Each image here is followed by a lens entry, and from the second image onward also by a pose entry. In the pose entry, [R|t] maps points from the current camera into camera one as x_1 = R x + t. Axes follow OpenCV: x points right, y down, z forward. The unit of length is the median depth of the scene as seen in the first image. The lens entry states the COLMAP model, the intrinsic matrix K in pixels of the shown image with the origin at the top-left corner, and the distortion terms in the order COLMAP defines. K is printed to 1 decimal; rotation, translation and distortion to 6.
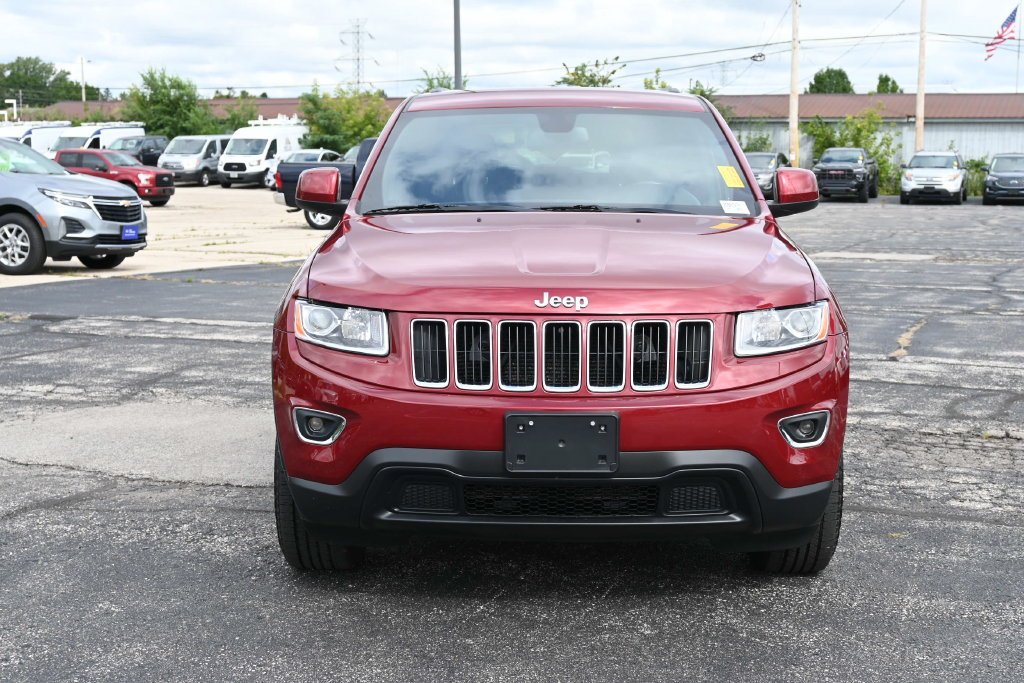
lens RADIAL K [[1262.8, 0, 512.0], [0, 1262.8, 341.5], [0, 0, 1]] dist [0.014534, -0.012747]
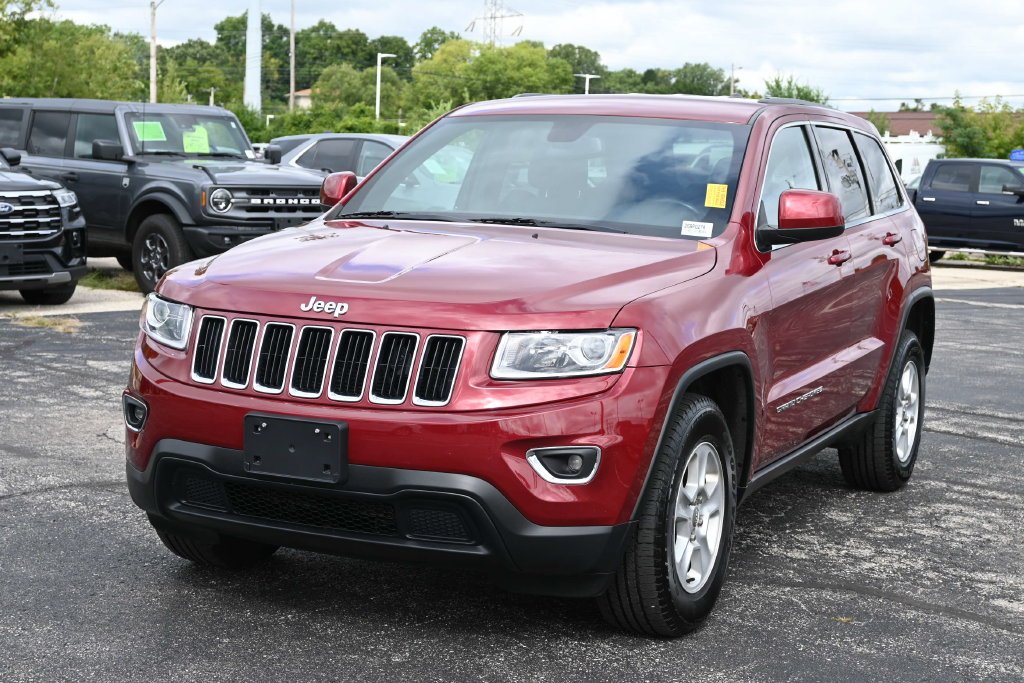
lens RADIAL K [[1462.2, 0, 512.0], [0, 1462.2, 341.5], [0, 0, 1]] dist [-0.011038, -0.022942]
pose [[0.929482, 0.072722, -0.361628, 0.581704], [-0.084186, 0.996321, -0.016025, 0.001100], [0.359132, 0.045339, 0.932185, -0.008839]]
